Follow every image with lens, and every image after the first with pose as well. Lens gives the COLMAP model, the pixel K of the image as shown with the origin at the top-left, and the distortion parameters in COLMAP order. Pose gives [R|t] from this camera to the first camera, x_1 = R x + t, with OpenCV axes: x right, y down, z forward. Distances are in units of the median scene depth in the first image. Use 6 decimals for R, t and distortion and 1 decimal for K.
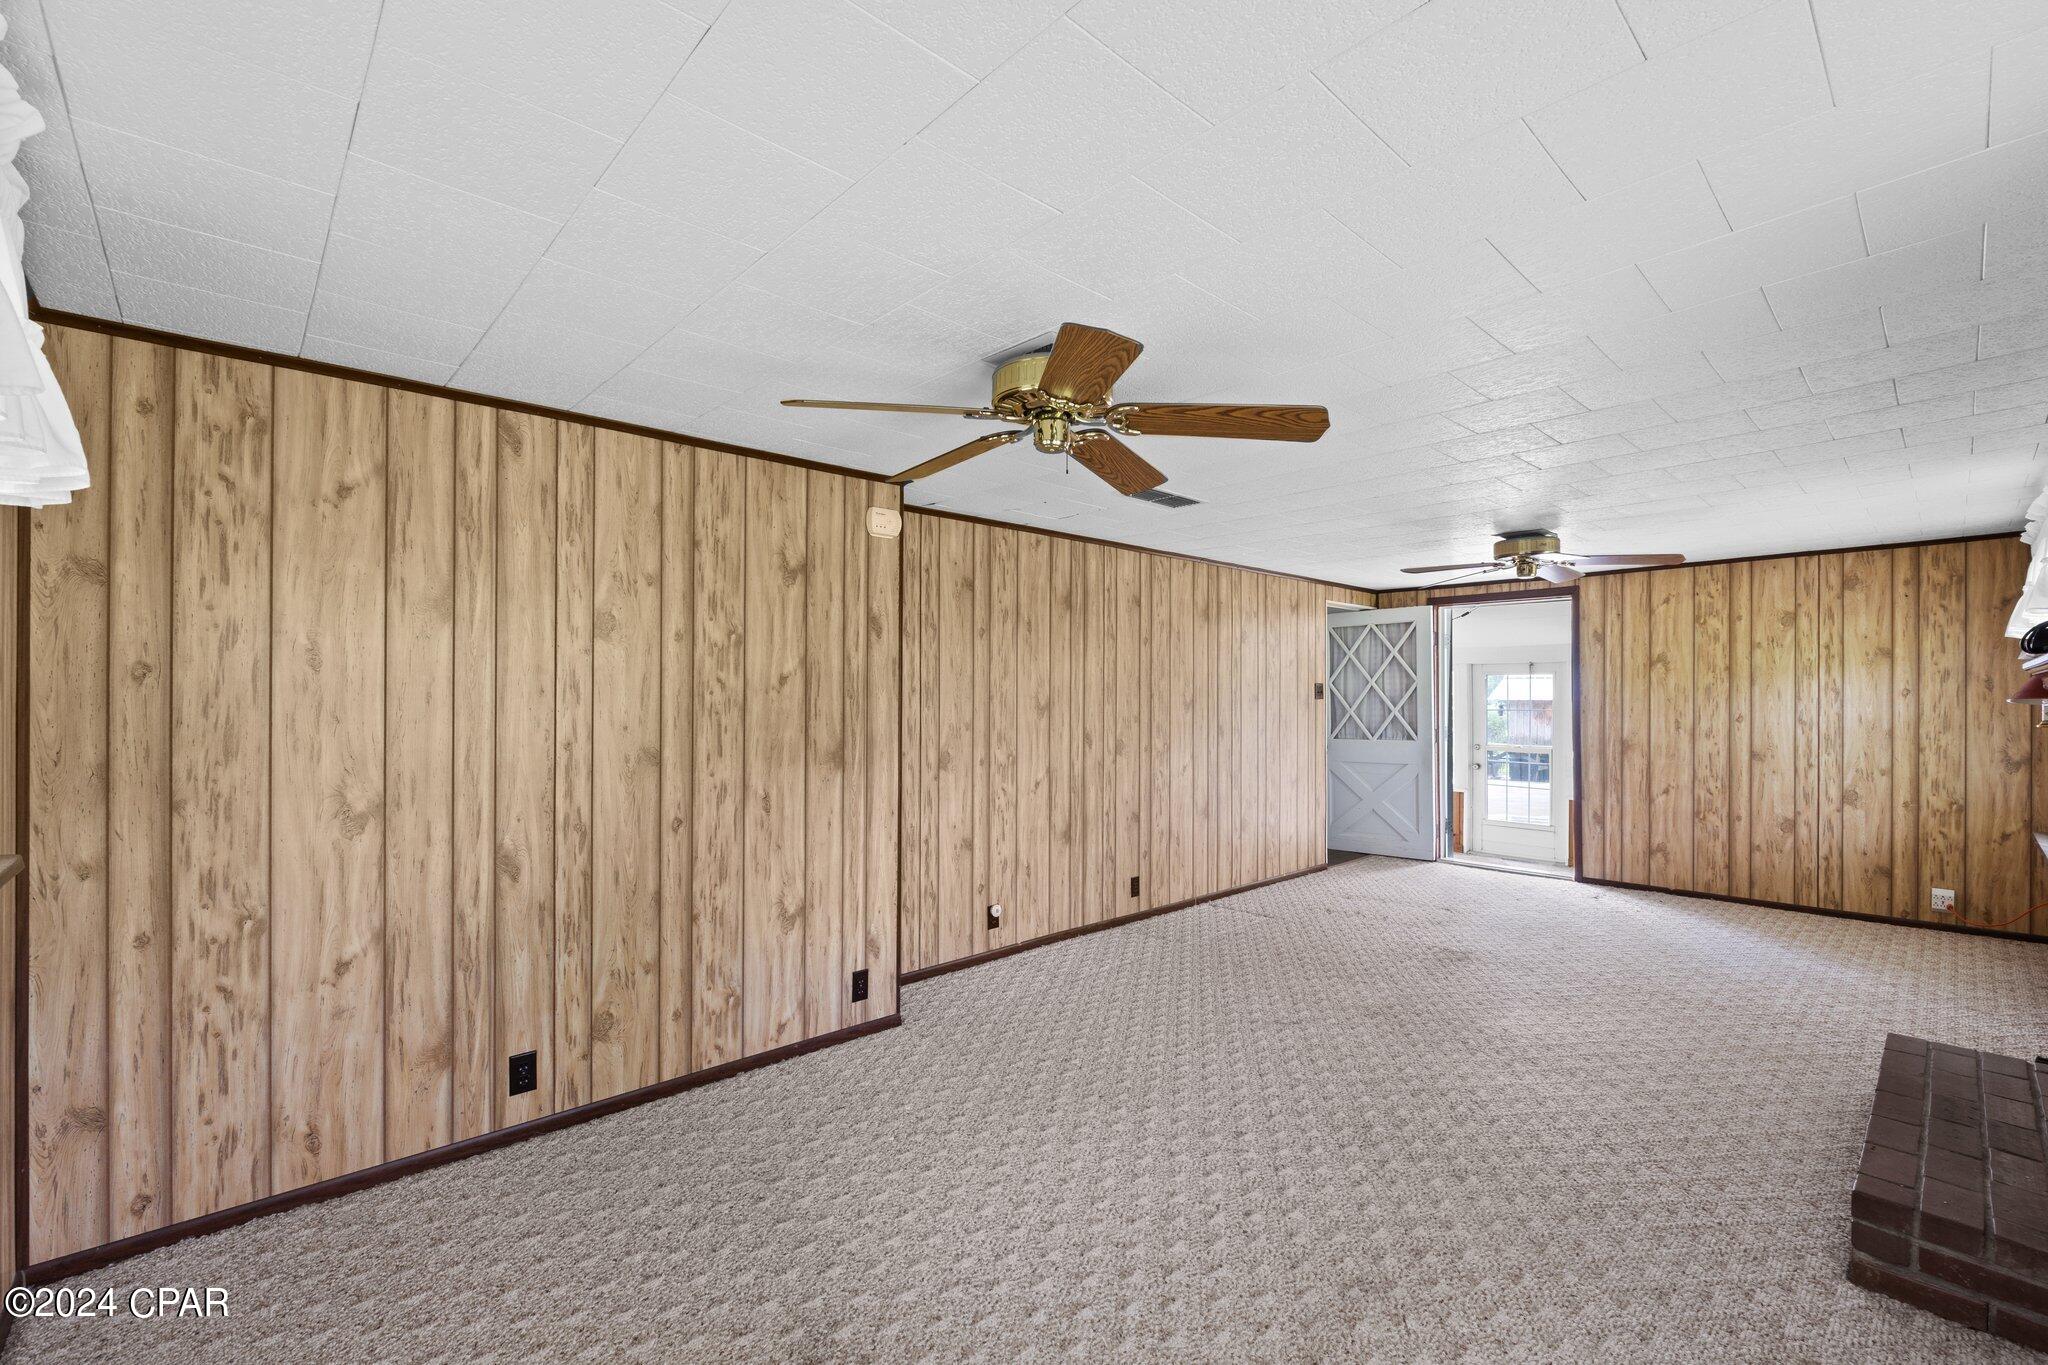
lens RADIAL K [[876.2, 0, 1024.8], [0, 876.2, 705.4], [0, 0, 1]] dist [-0.022989, -0.000004]
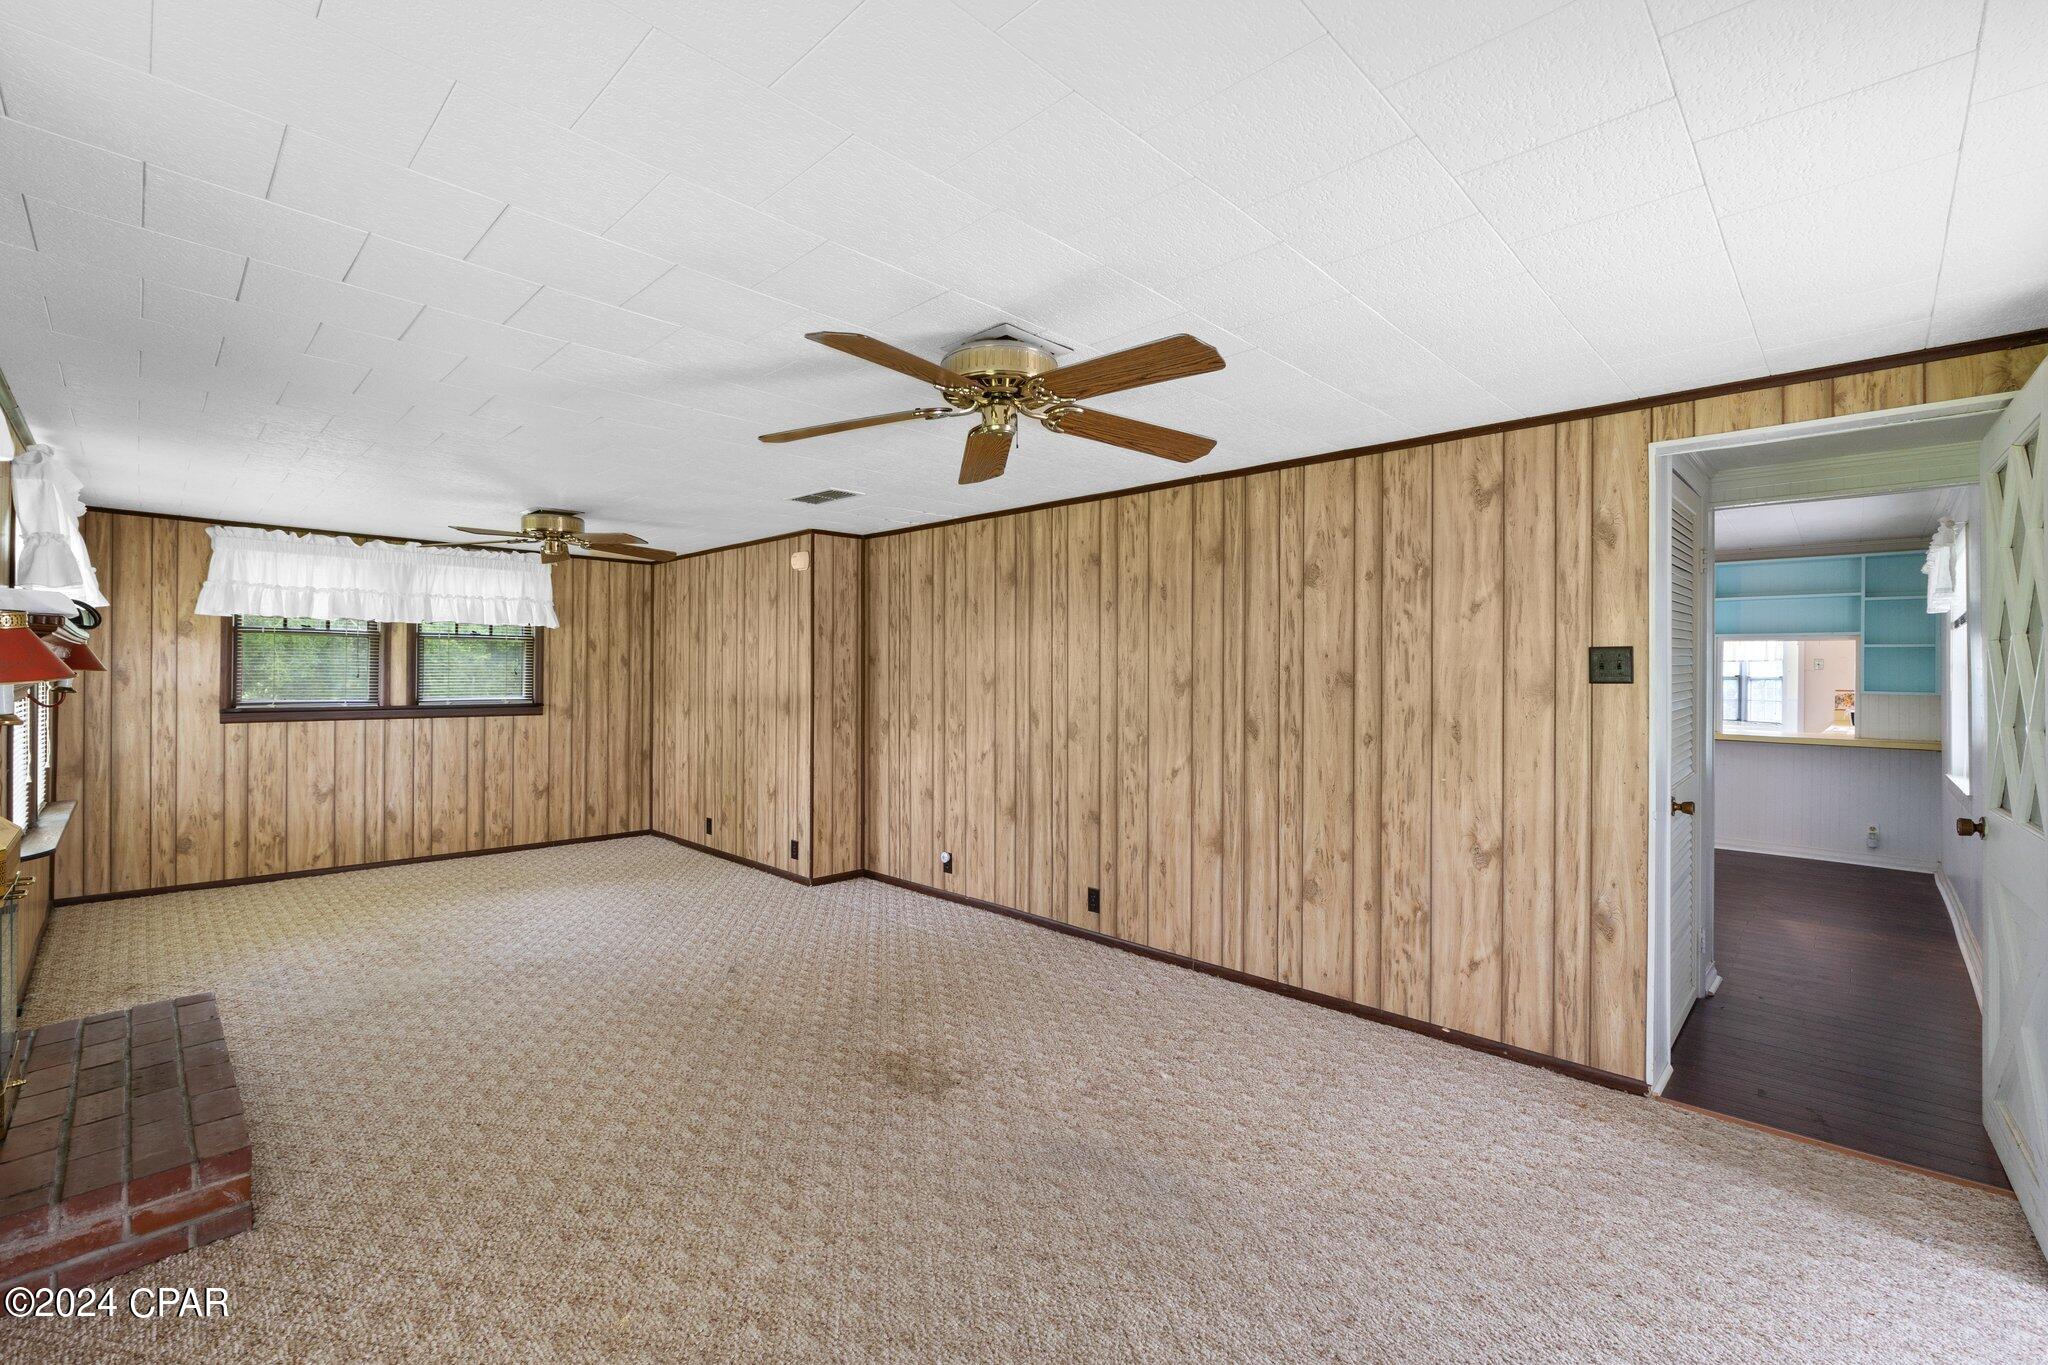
lens RADIAL K [[874.3, 0, 1025.4], [0, 874.3, 653.1], [0, 0, 1]] dist [-0.059312, -0.000028]
pose [[0.052668, -0.008377, -0.998577, 1.039174], [-0.005496, 0.999947, -0.008678, -0.023873], [0.998597, 0.005946, 0.052619, 0.964400]]
